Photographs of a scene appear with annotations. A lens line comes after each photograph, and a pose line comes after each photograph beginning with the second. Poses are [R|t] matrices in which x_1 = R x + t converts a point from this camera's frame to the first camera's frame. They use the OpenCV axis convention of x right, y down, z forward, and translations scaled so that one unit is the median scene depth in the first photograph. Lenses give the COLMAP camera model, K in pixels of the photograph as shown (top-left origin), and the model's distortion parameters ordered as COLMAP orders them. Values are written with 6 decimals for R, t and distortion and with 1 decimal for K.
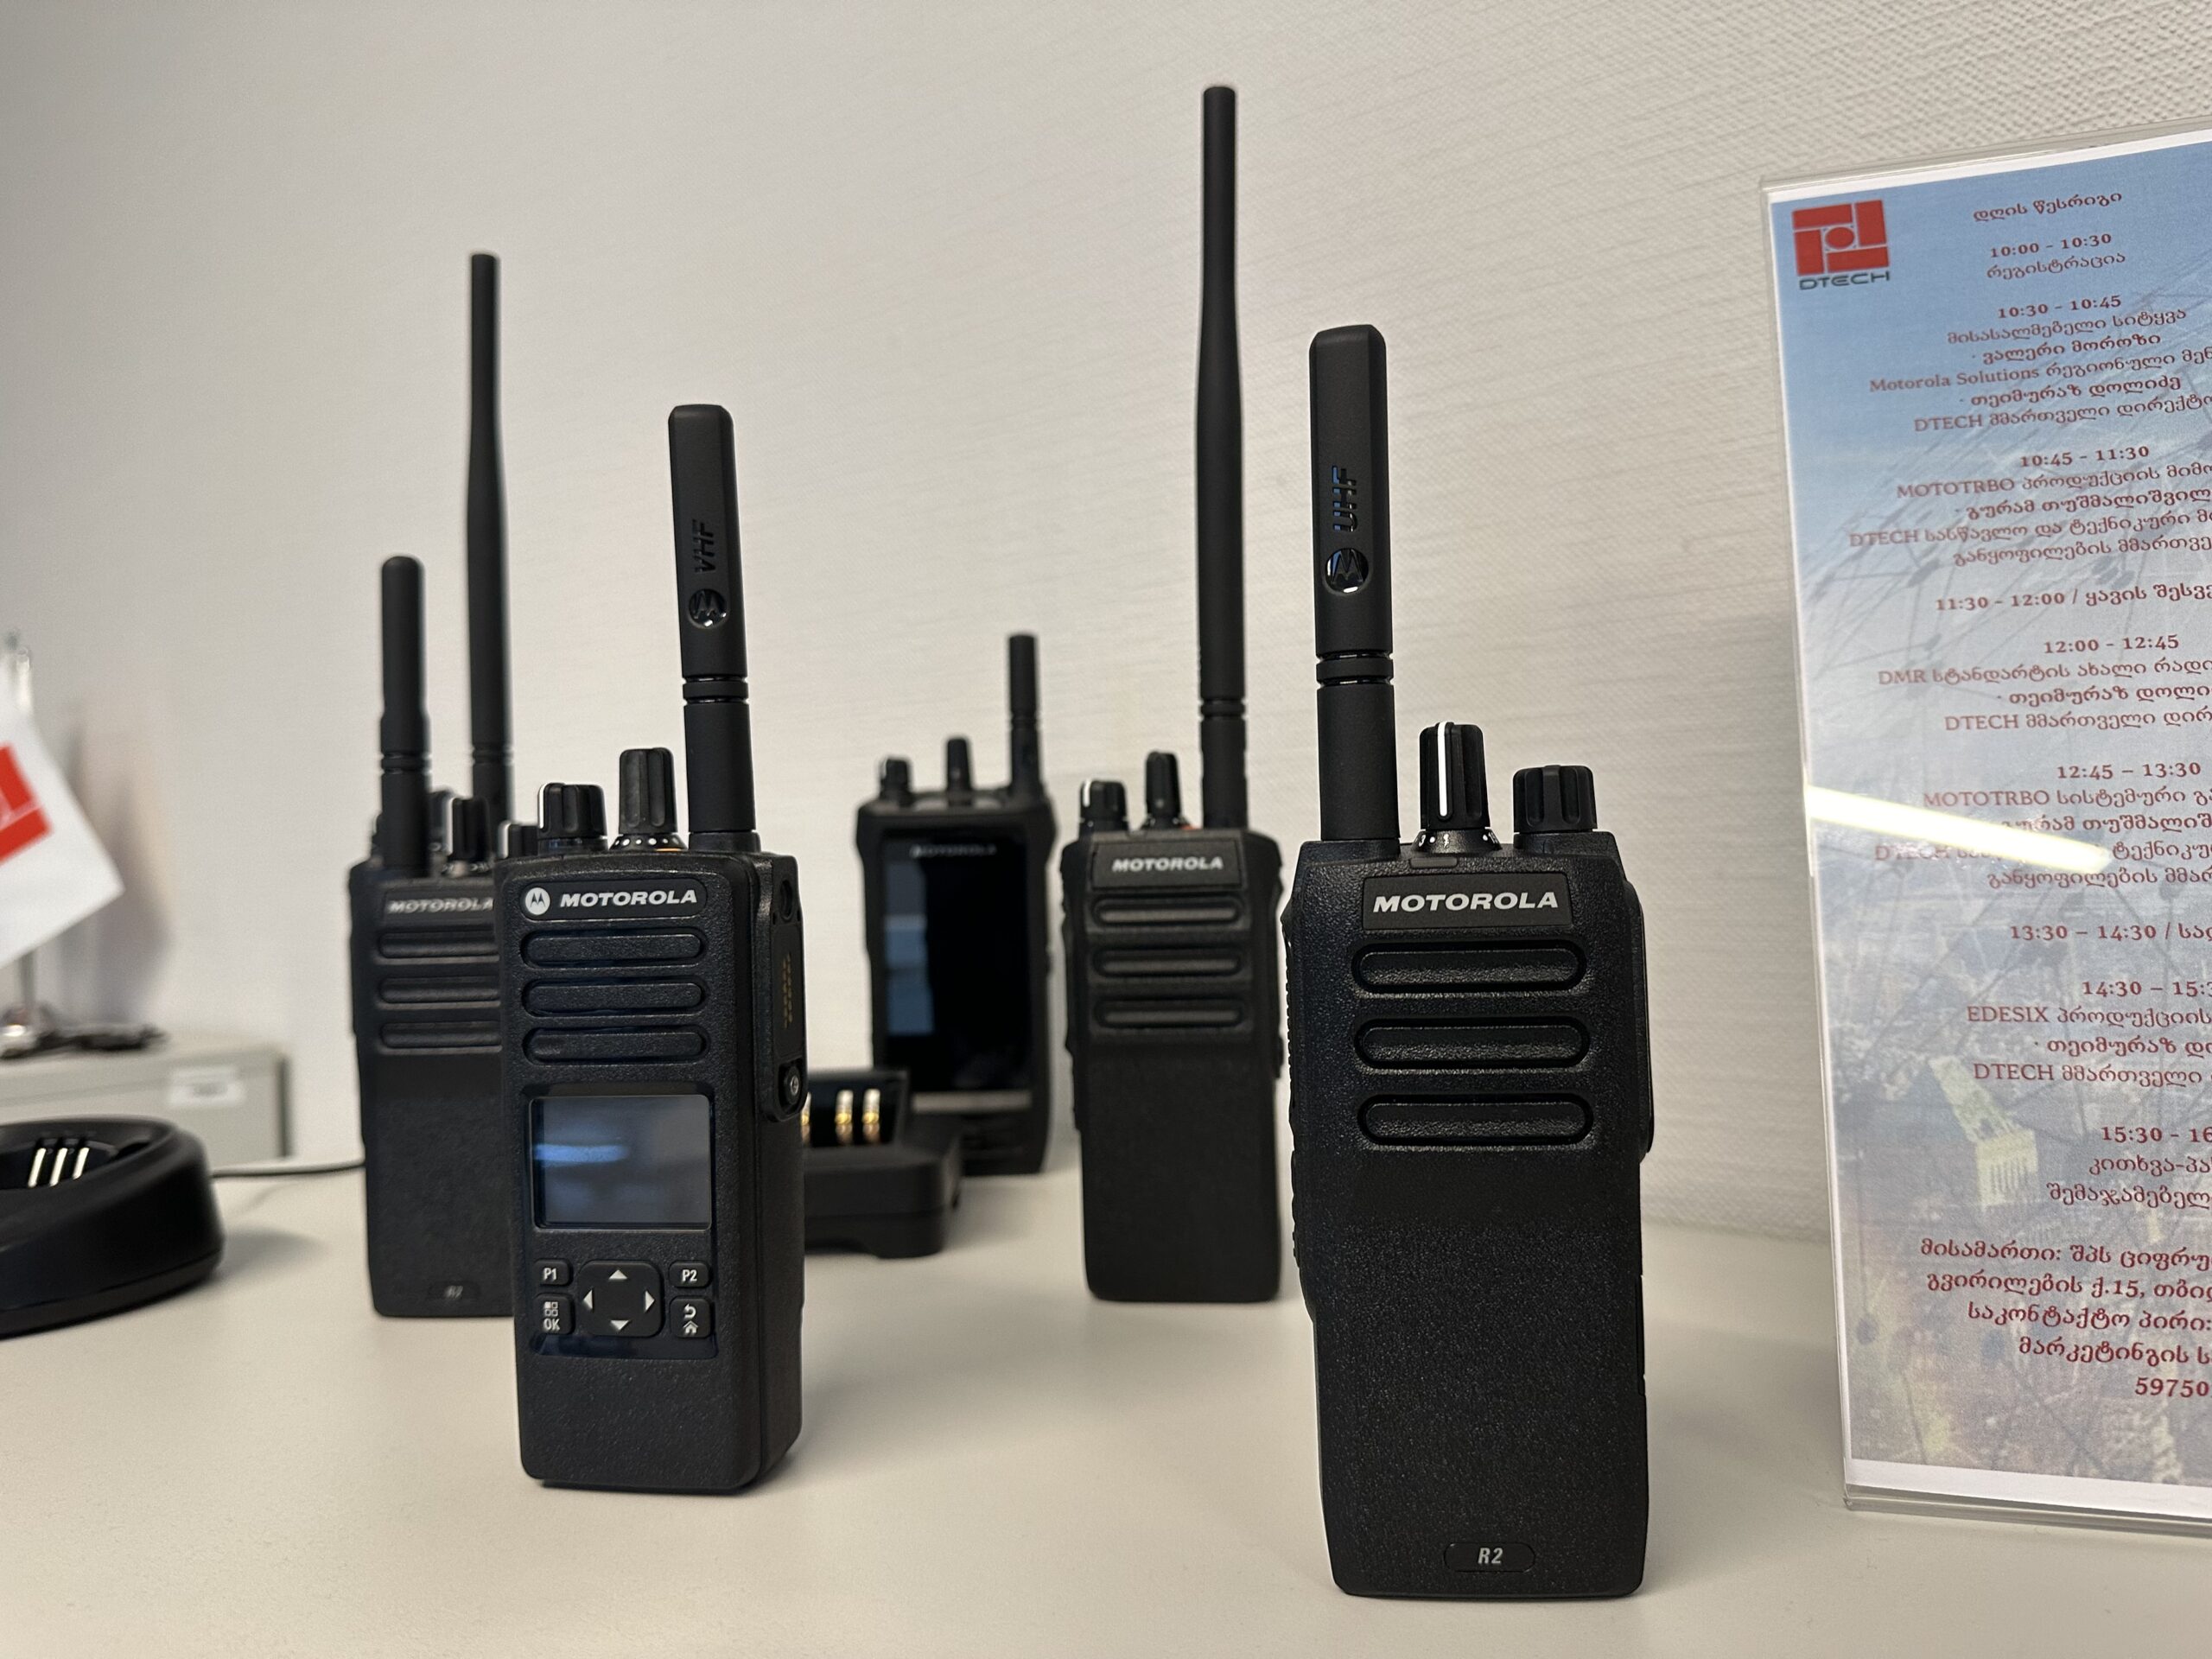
lens RADIAL K [[1533.7, 0, 1105.4], [0, 1533.7, 823.0], [0, 0, 1]] dist [0.080473, -0.096429]
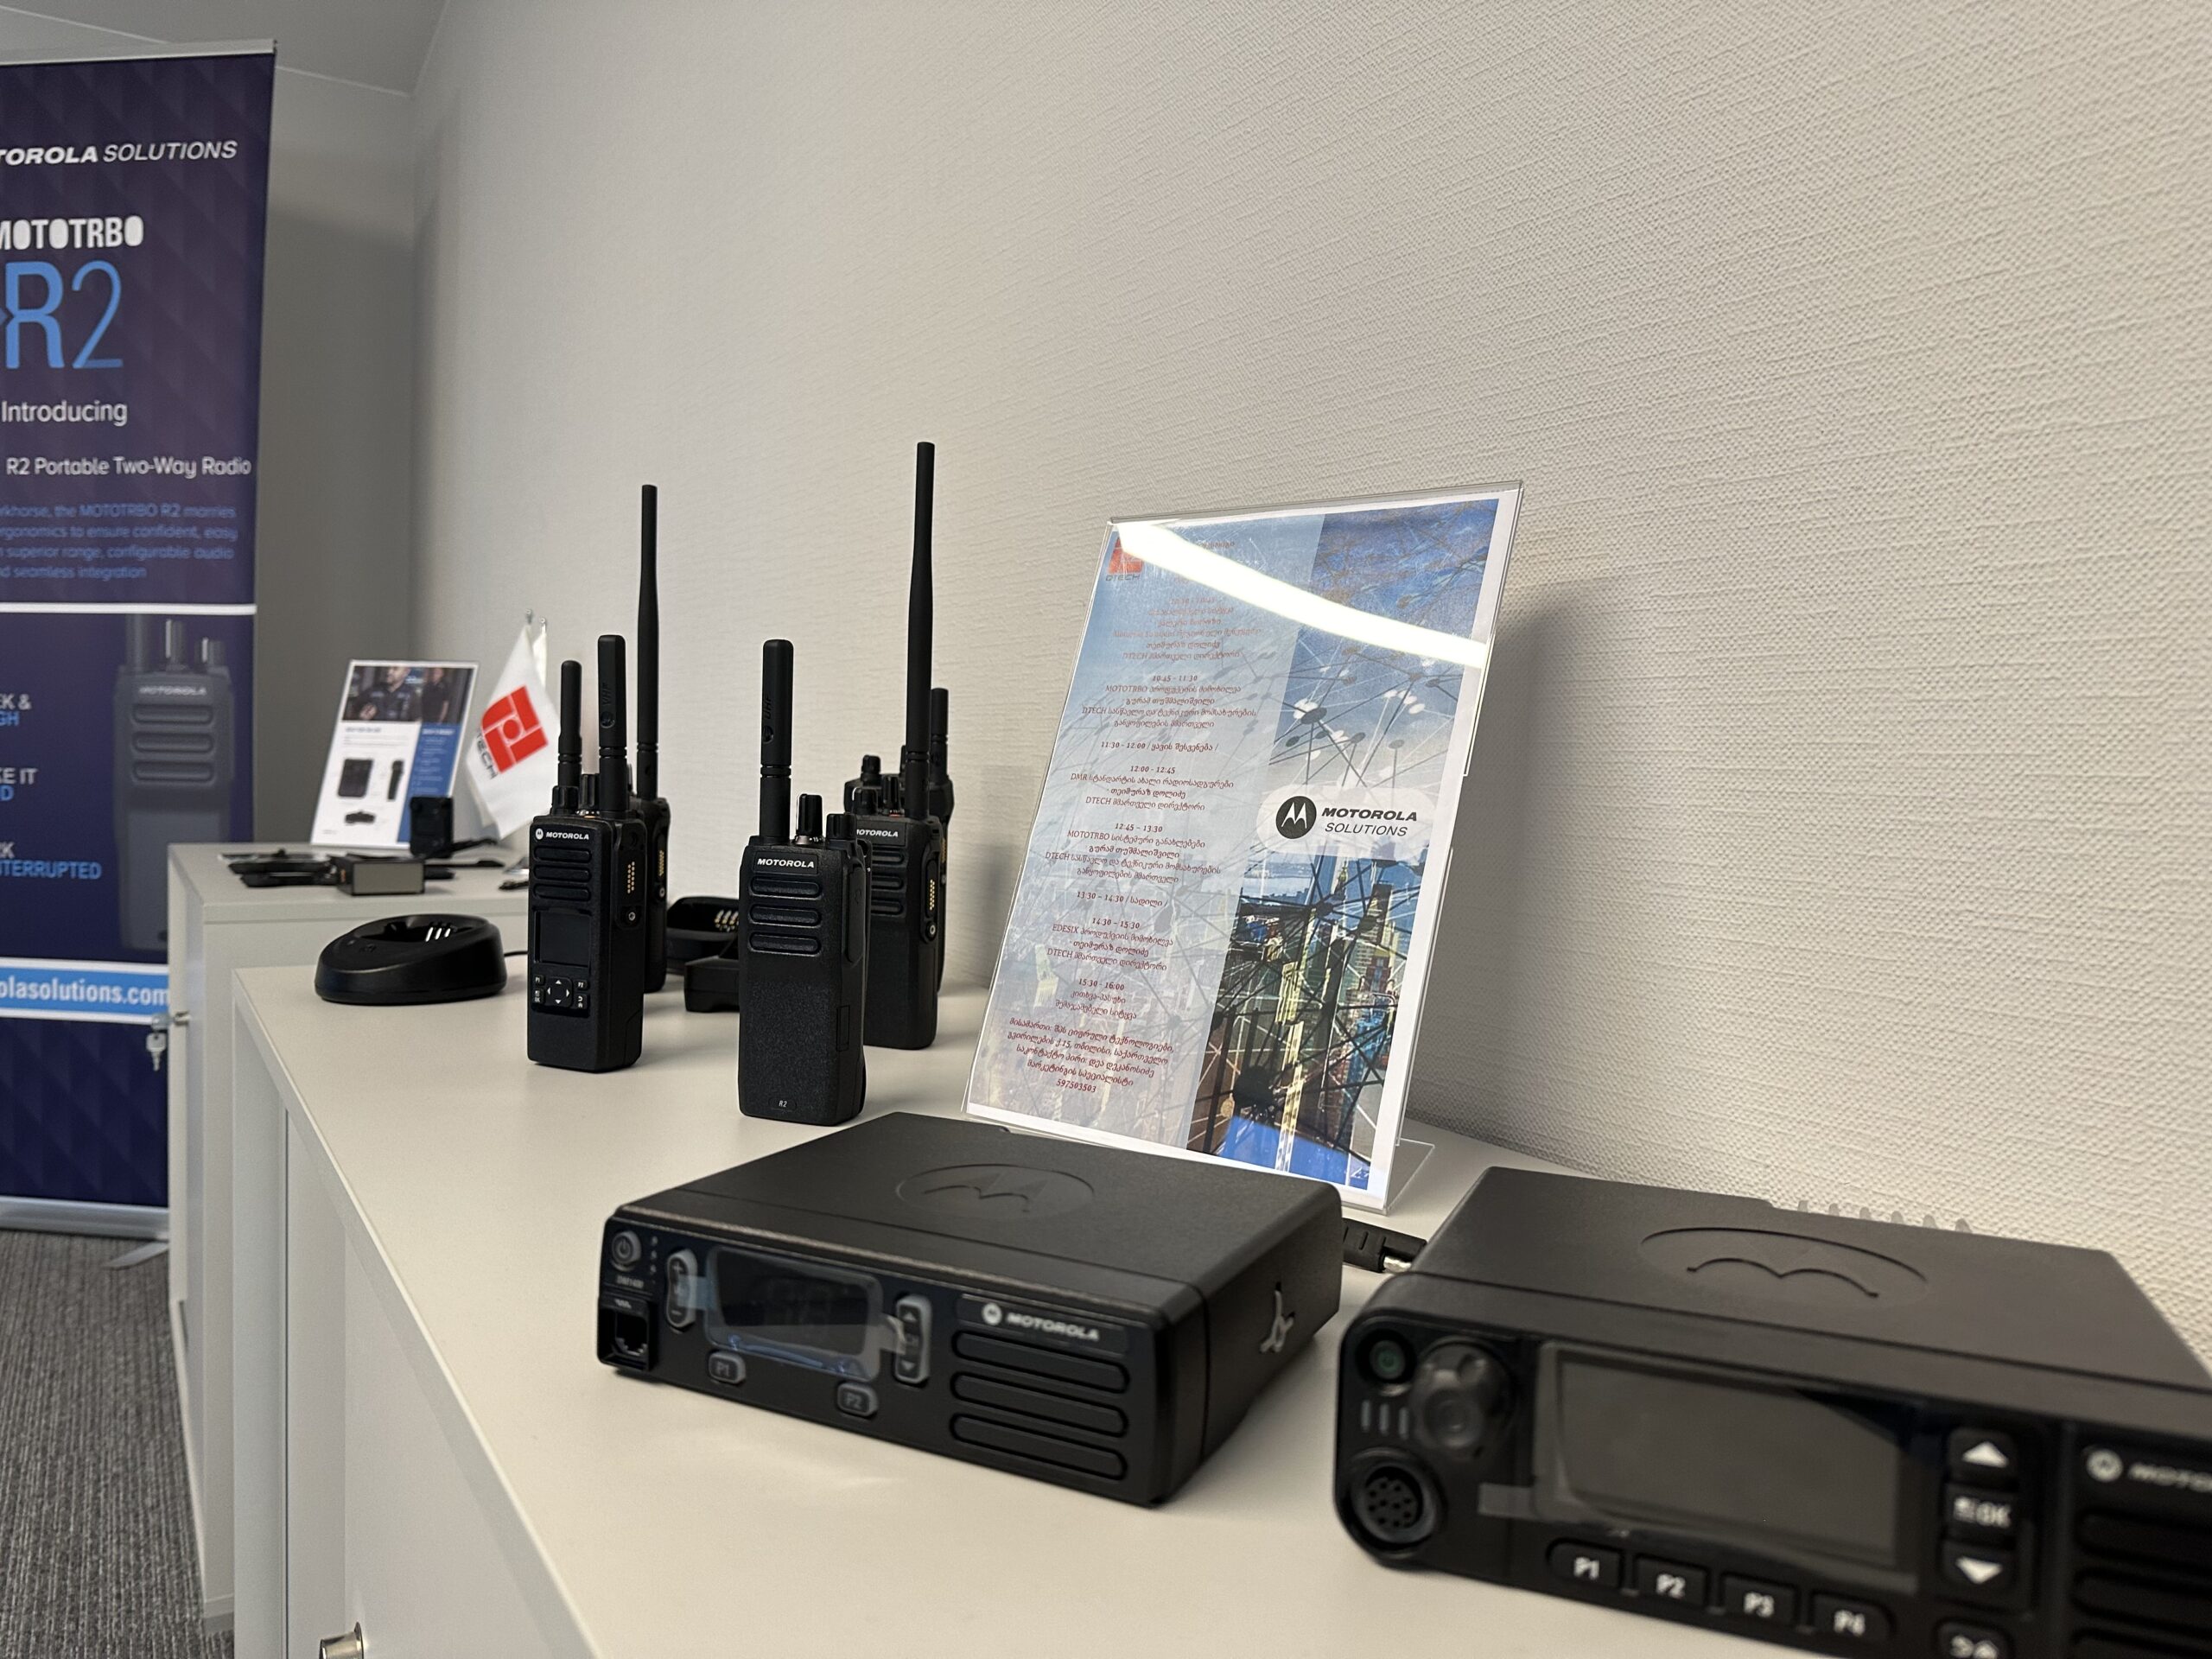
lens RADIAL K [[1564.2, 0, 1157.4], [0, 1564.2, 791.5], [0, 0, 1]] dist [-0.011541, -0.011752]
pose [[0.956242, 0.065515, -0.285146, 1.325643], [-0.056143, 0.997584, 0.040927, -0.179705], [0.287139, -0.023127, 0.957610, -1.154409]]
